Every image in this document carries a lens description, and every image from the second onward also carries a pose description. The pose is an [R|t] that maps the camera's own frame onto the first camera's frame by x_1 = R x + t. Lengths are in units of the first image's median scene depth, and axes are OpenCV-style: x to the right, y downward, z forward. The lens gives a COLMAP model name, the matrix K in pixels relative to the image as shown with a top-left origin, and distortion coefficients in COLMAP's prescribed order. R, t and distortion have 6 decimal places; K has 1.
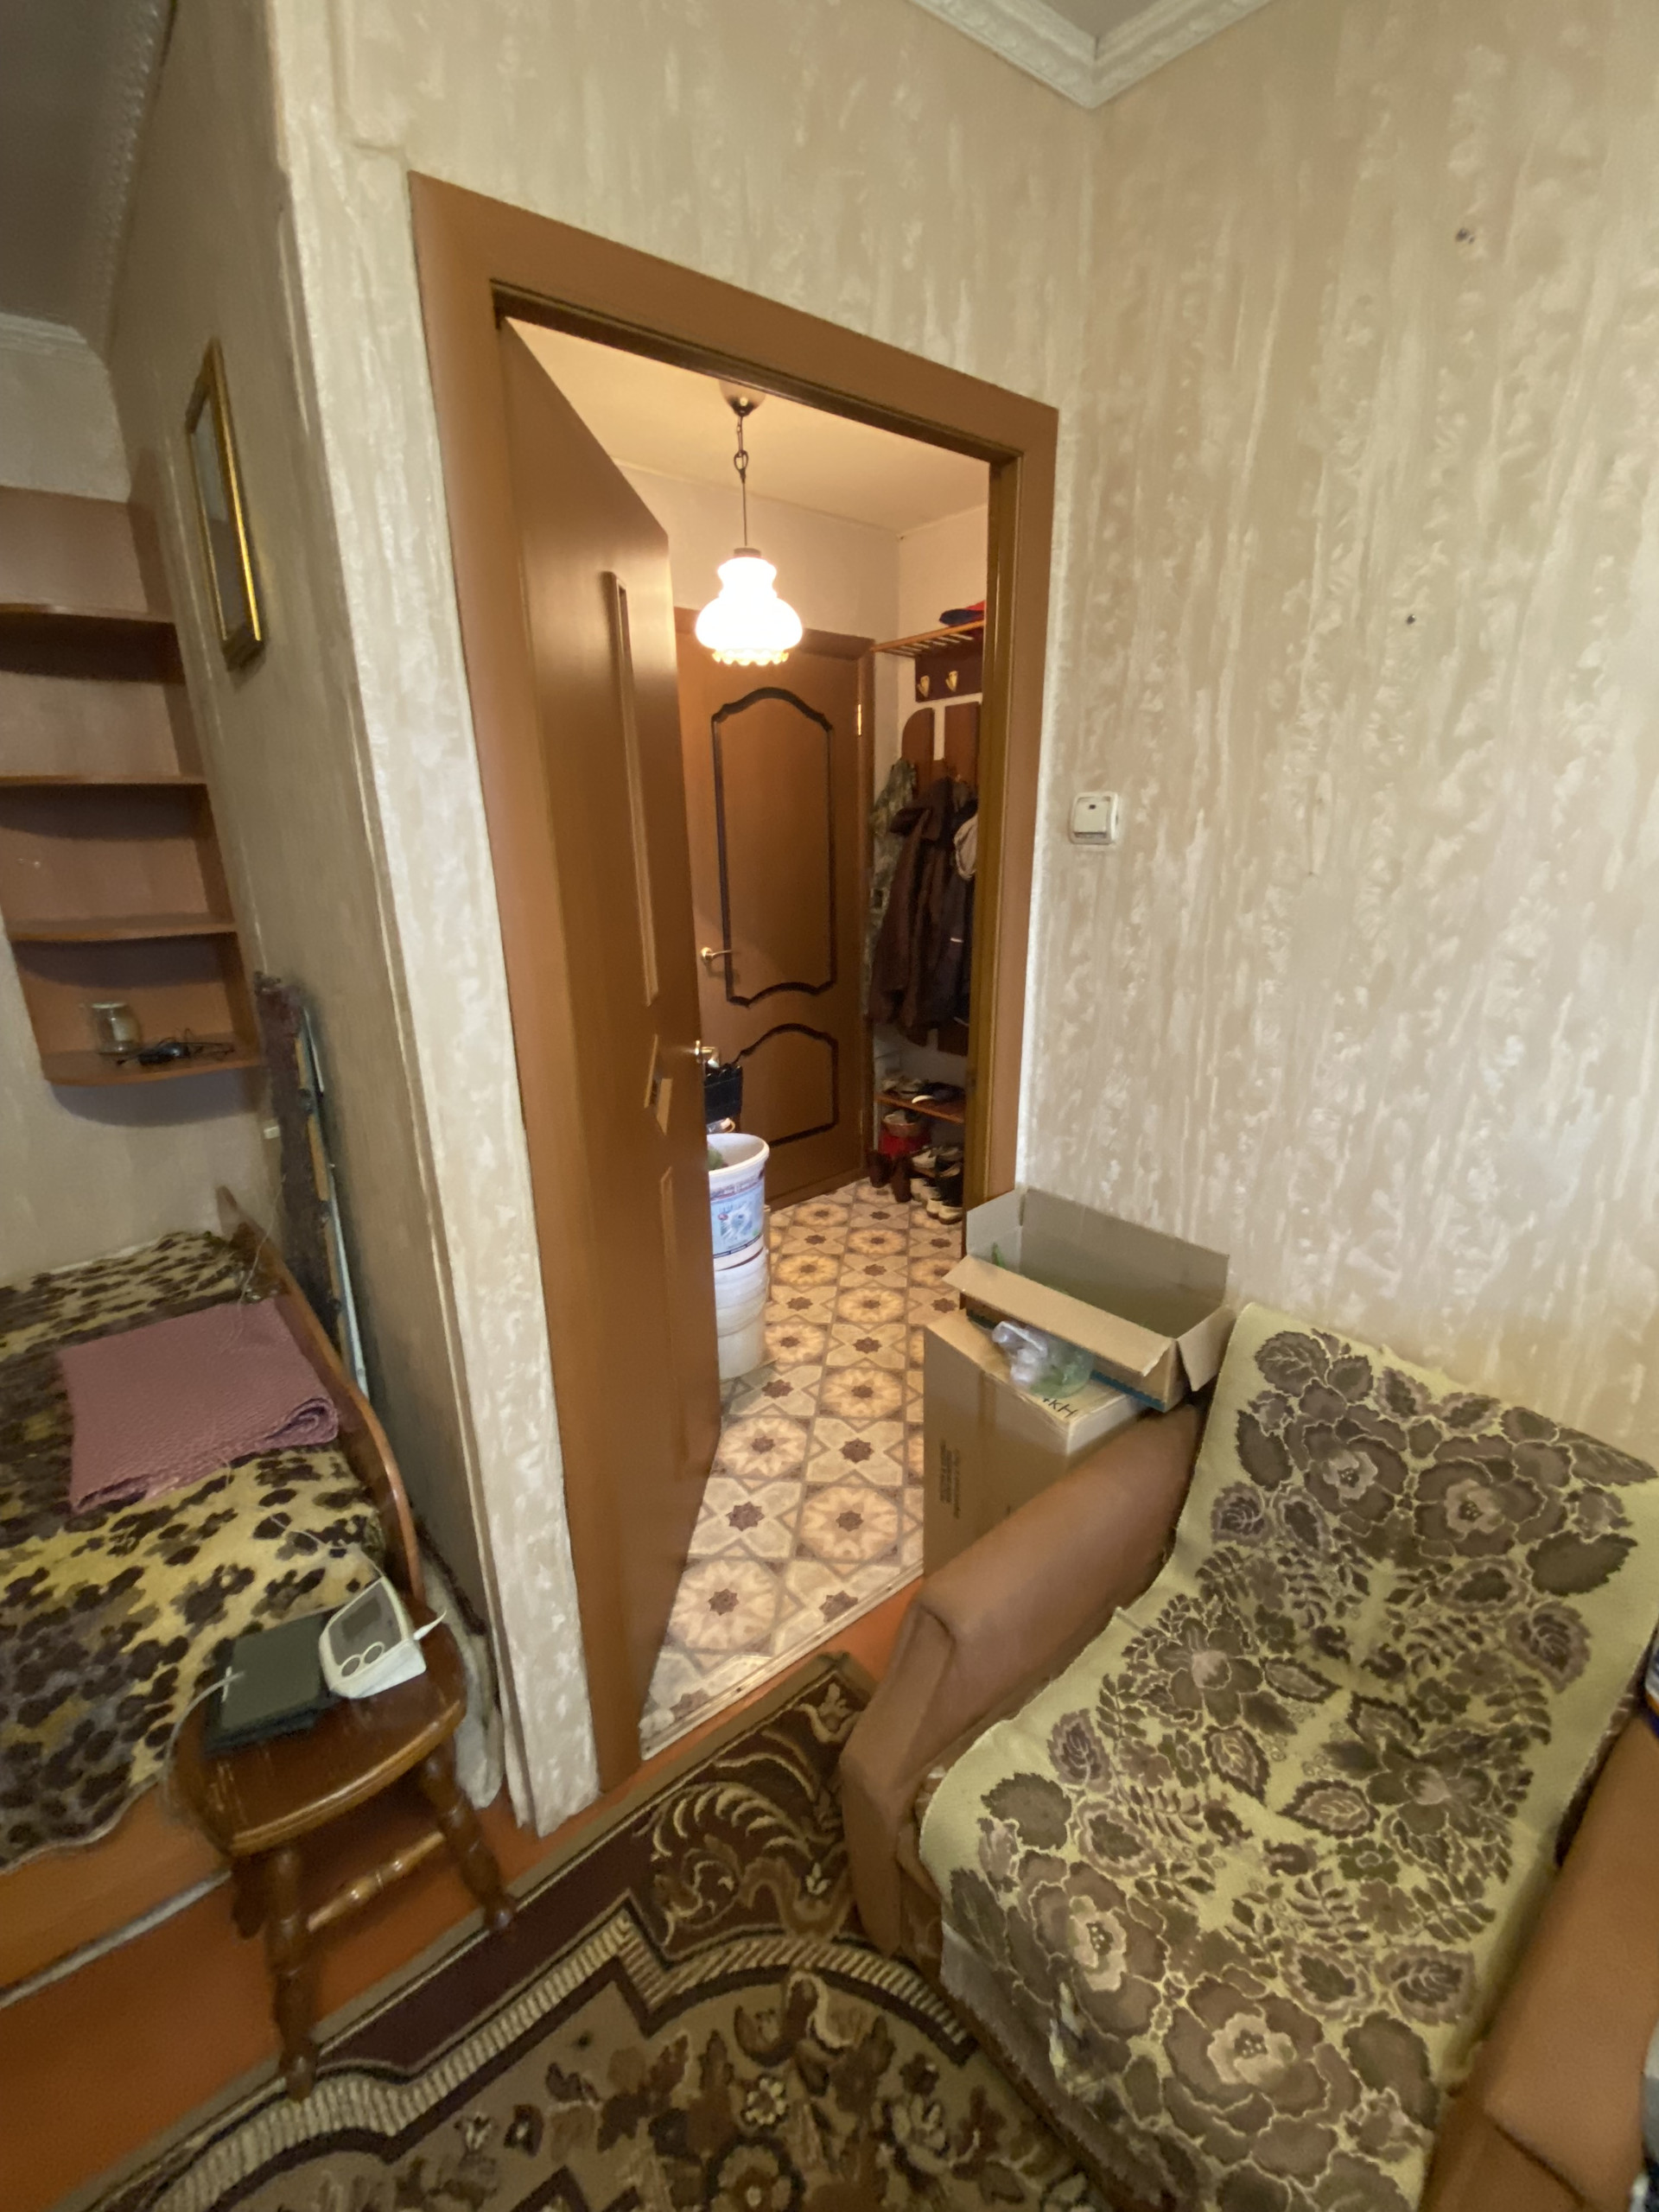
lens RADIAL K [[906.9, 0, 832.6], [0, 906.9, 1109.1], [0, 0, 1]] dist [0.032117, -0.025283]
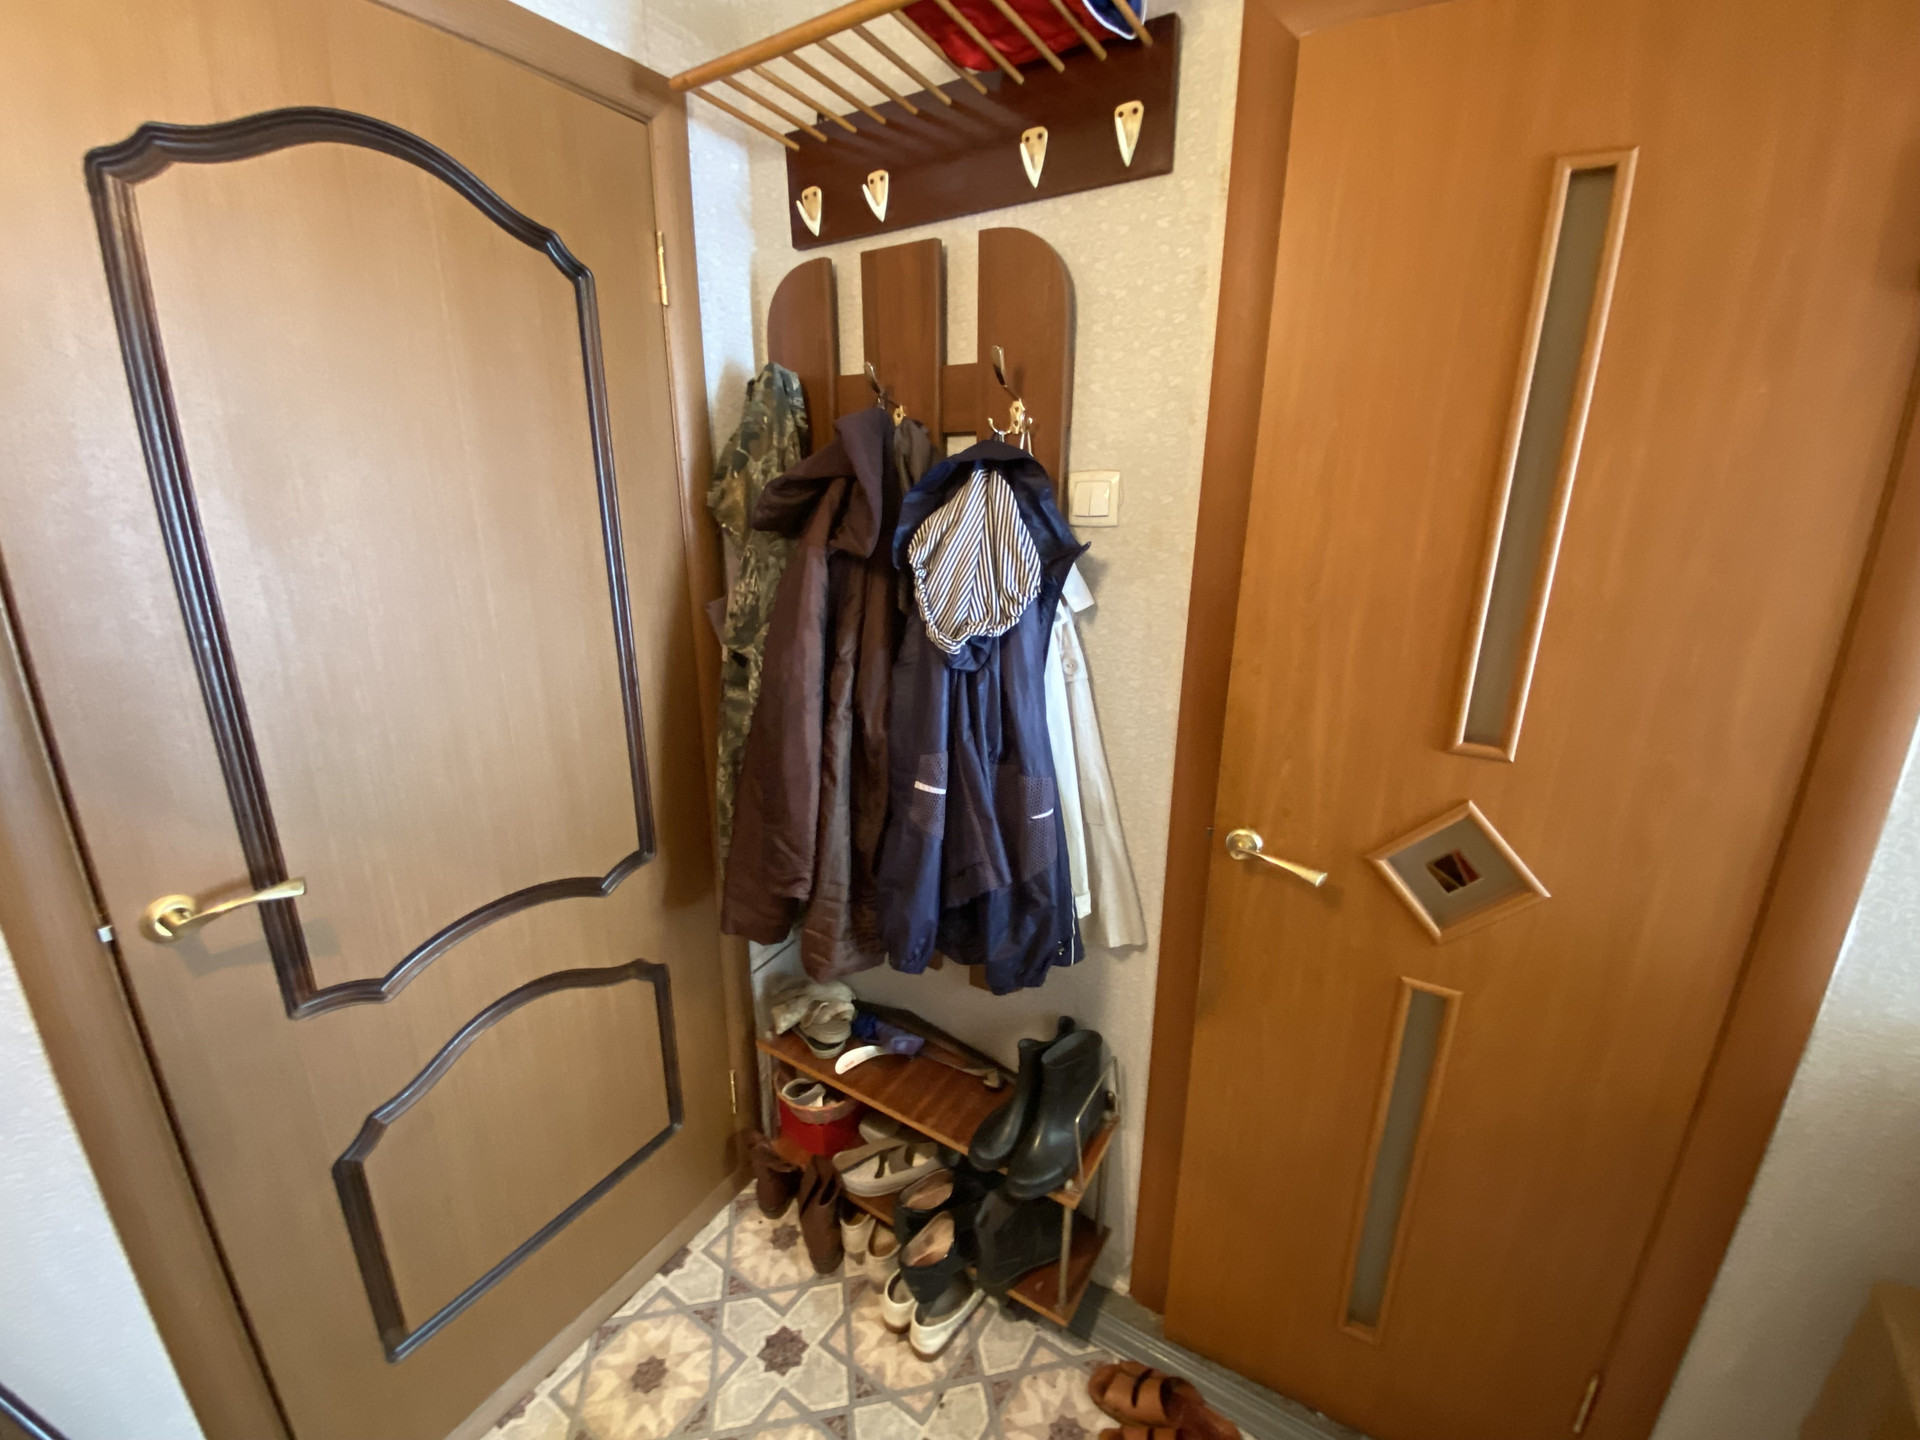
lens RADIAL K [[787.2, 0, 960.0], [0, 787.2, 720.0], [0, 0, 1]] dist [0.032117, -0.025283]
pose [[0.967325, -0.054039, 0.247714, 0.058500], [0.062462, 0.997702, -0.026264, -0.190085], [-0.245725, 0.040879, 0.968477, 0.590925]]
